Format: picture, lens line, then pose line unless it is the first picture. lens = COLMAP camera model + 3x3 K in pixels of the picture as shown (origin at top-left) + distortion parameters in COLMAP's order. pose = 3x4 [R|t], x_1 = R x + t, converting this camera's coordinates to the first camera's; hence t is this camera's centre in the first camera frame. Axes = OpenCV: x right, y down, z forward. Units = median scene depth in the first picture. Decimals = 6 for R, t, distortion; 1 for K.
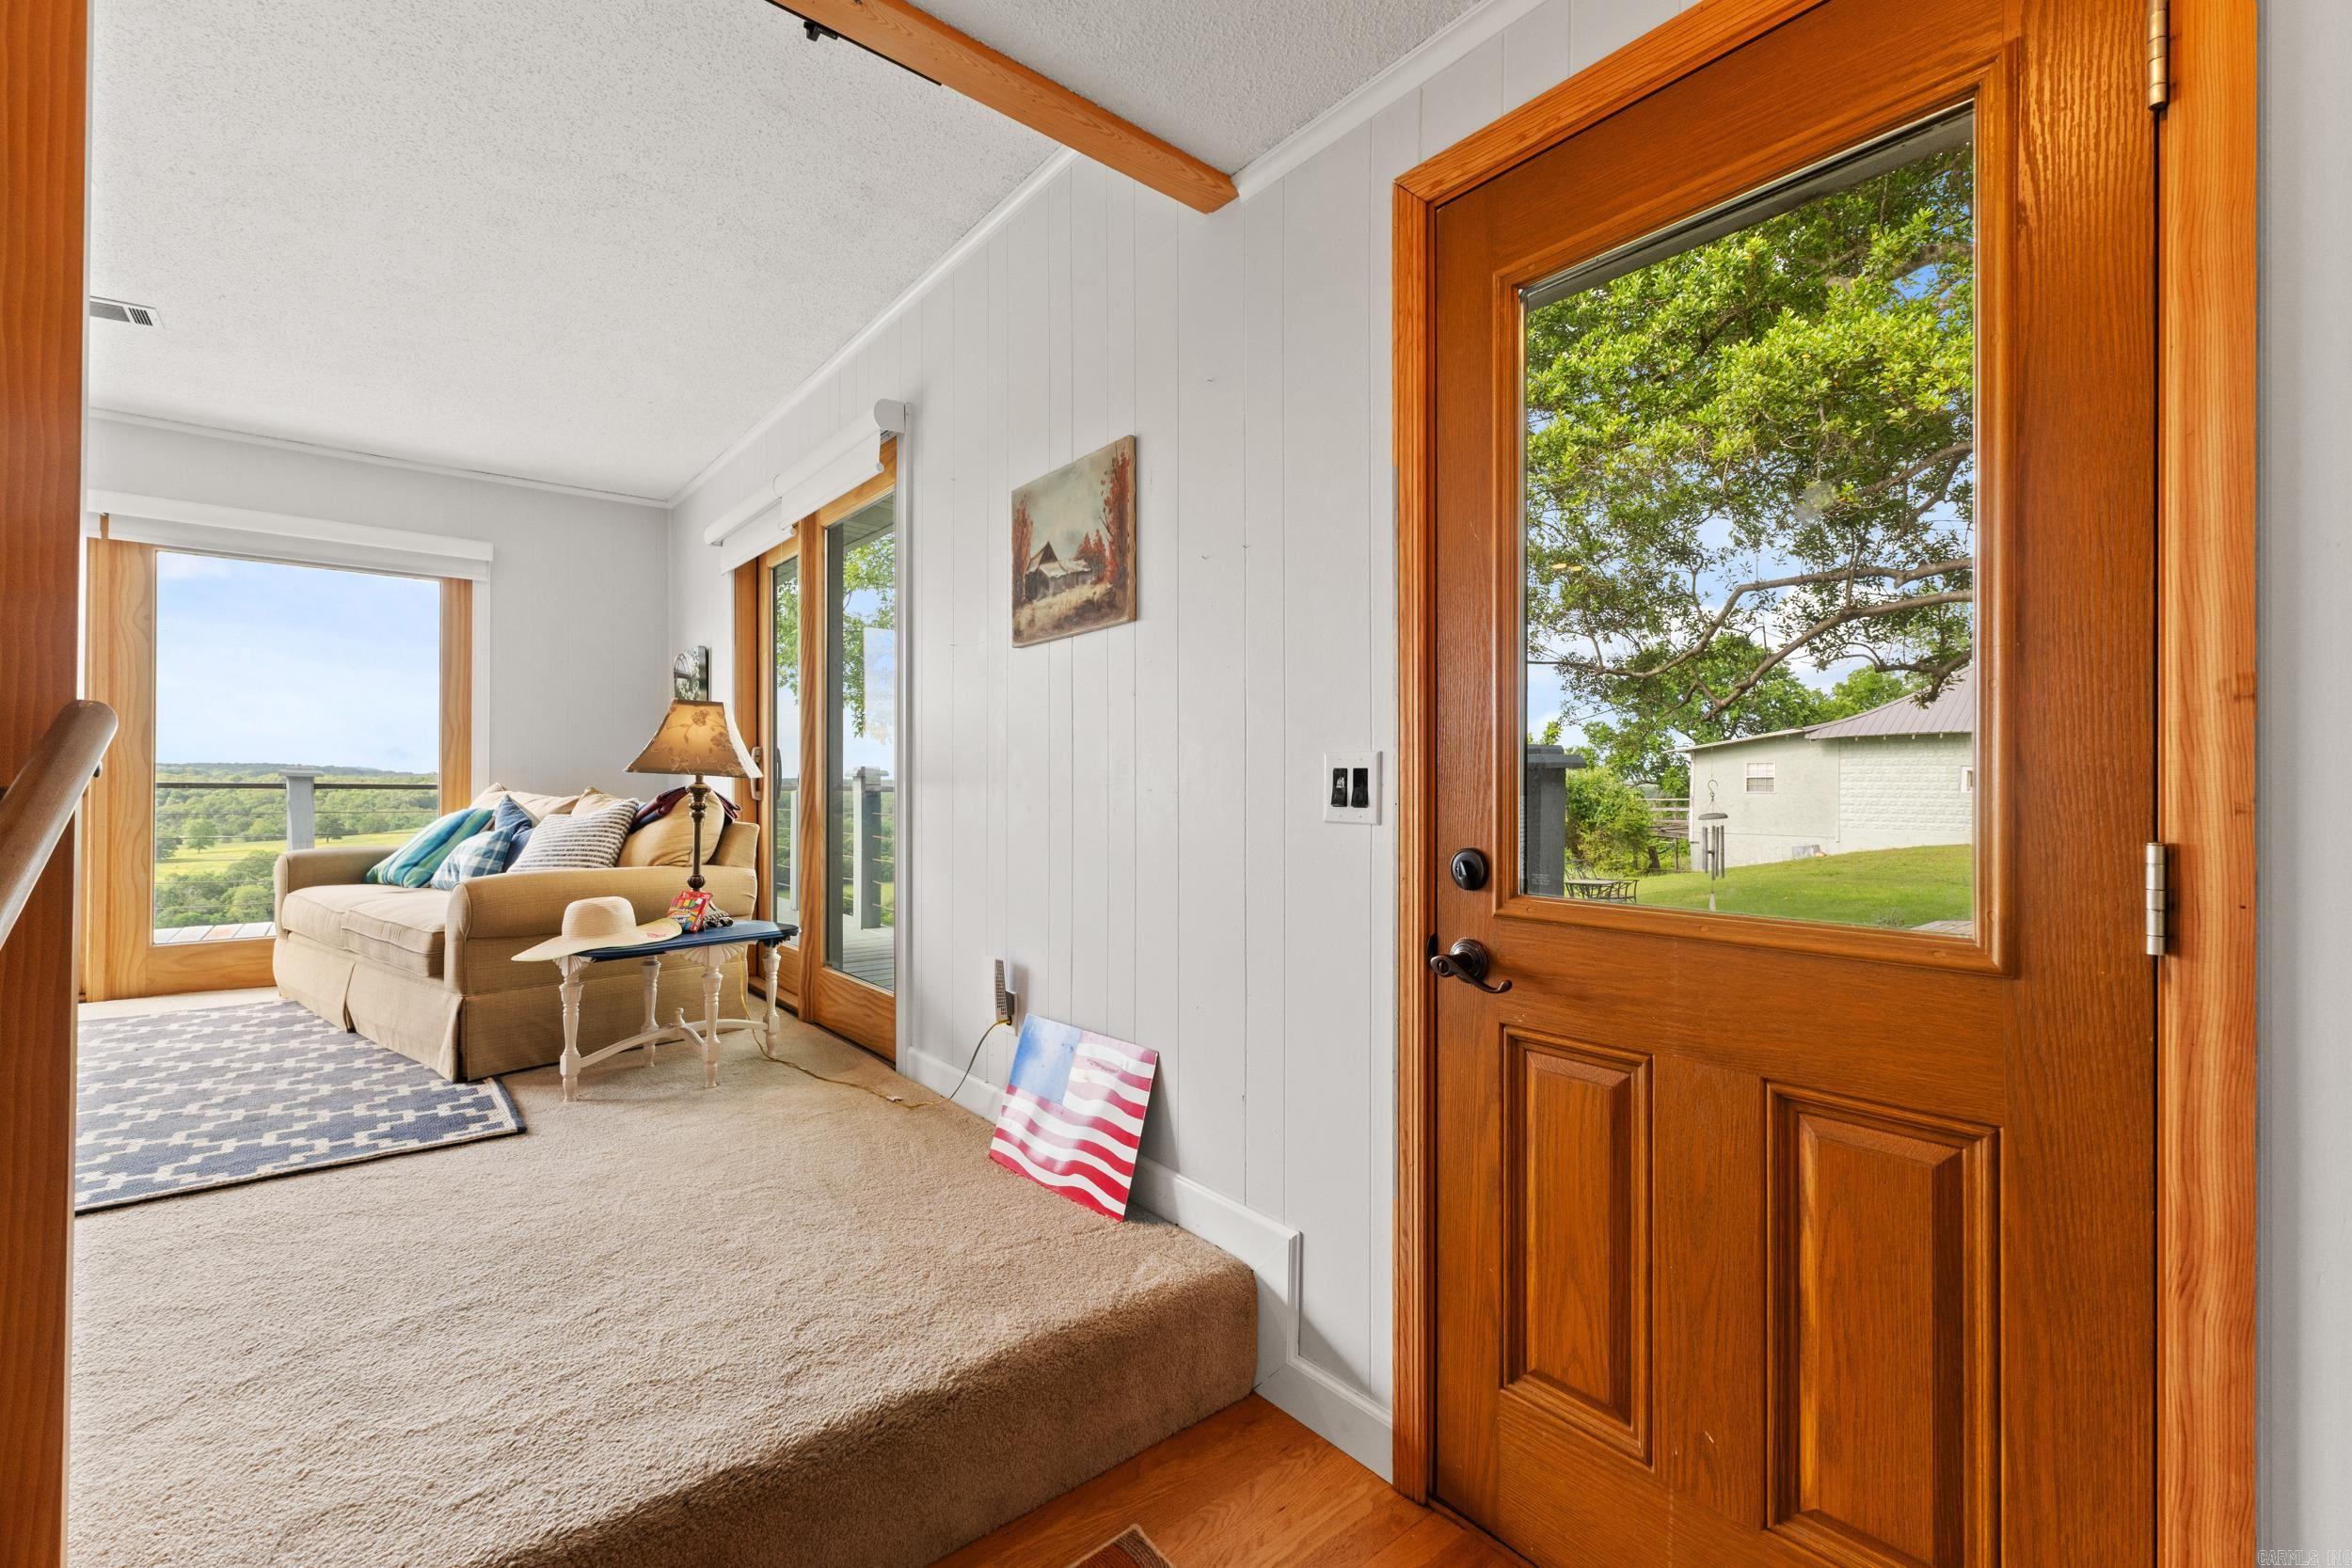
lens RADIAL K [[1004.3, 0, 1211.1], [0, 1004.3, 784.7], [0, 0, 1]] dist [0.006690, -0.000895]
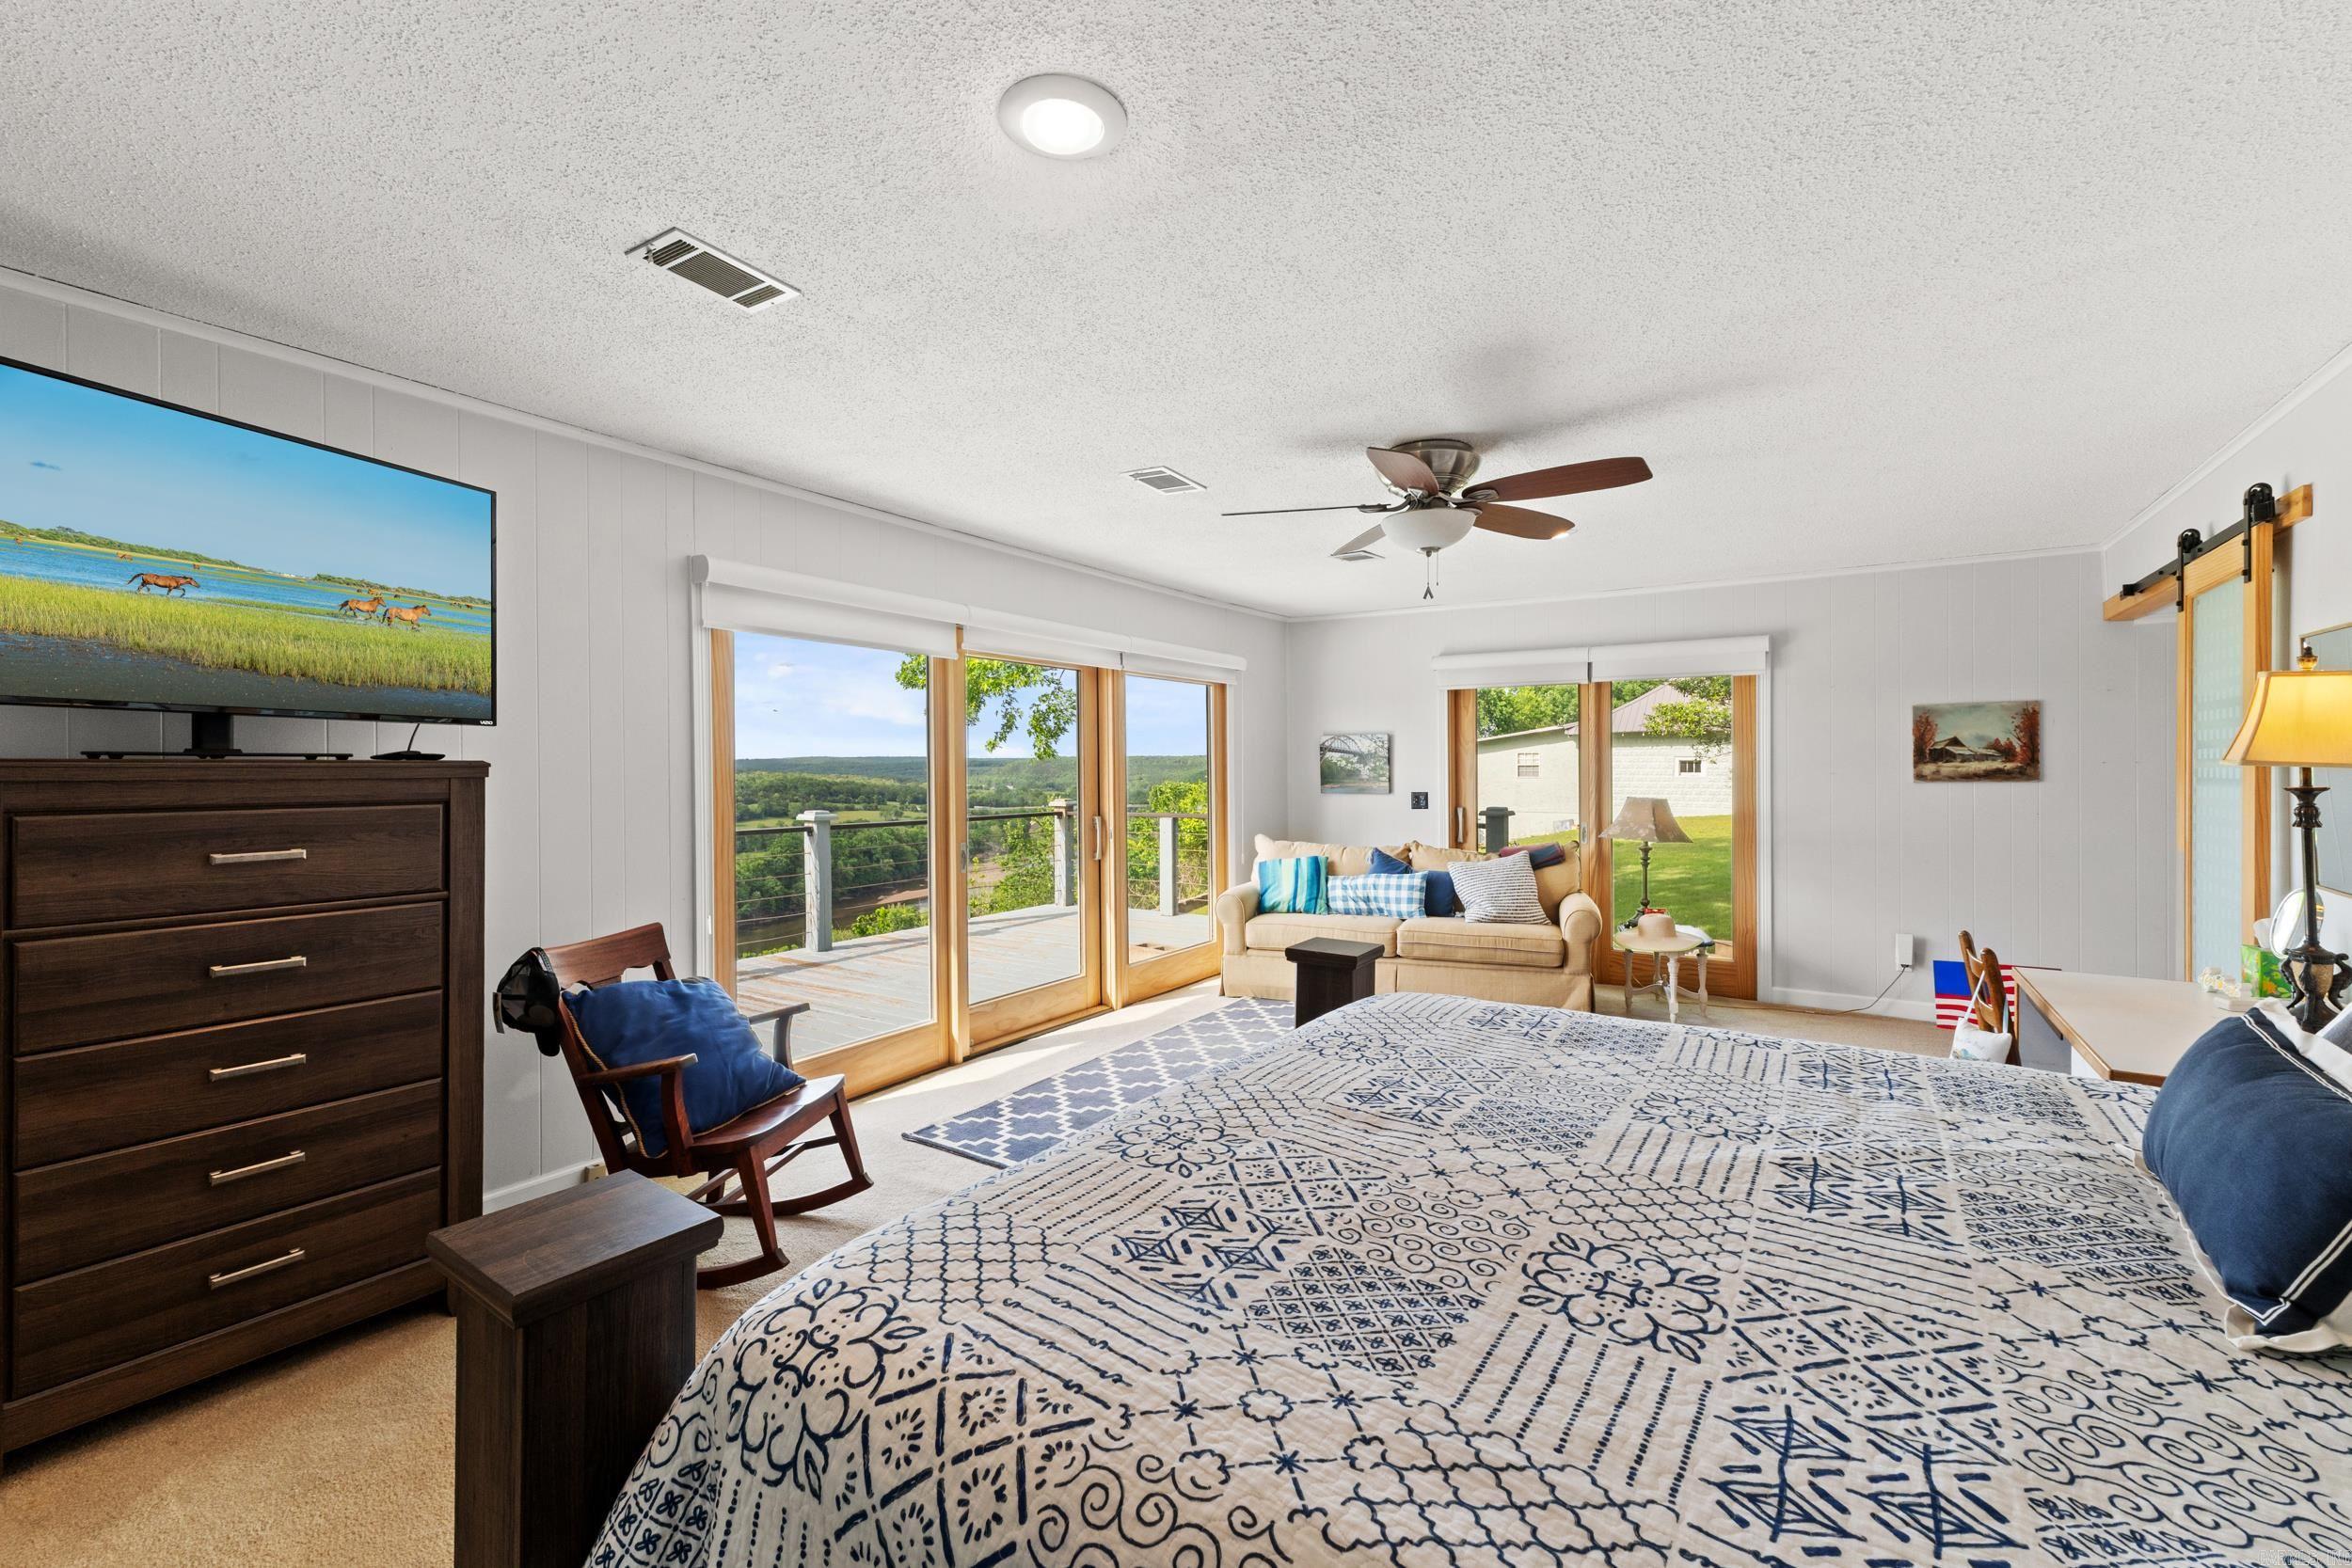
lens RADIAL K [[1004.3, 0, 1195.3], [0, 1004.3, 780.0], [0, 0, 1]] dist [0.006690, -0.000895]
pose [[0.952324, -0.011845, 0.304859, -2.315489], [0.005900, 0.999774, 0.020414, -0.200632], [-0.305032, -0.017643, 0.952179, -0.534058]]
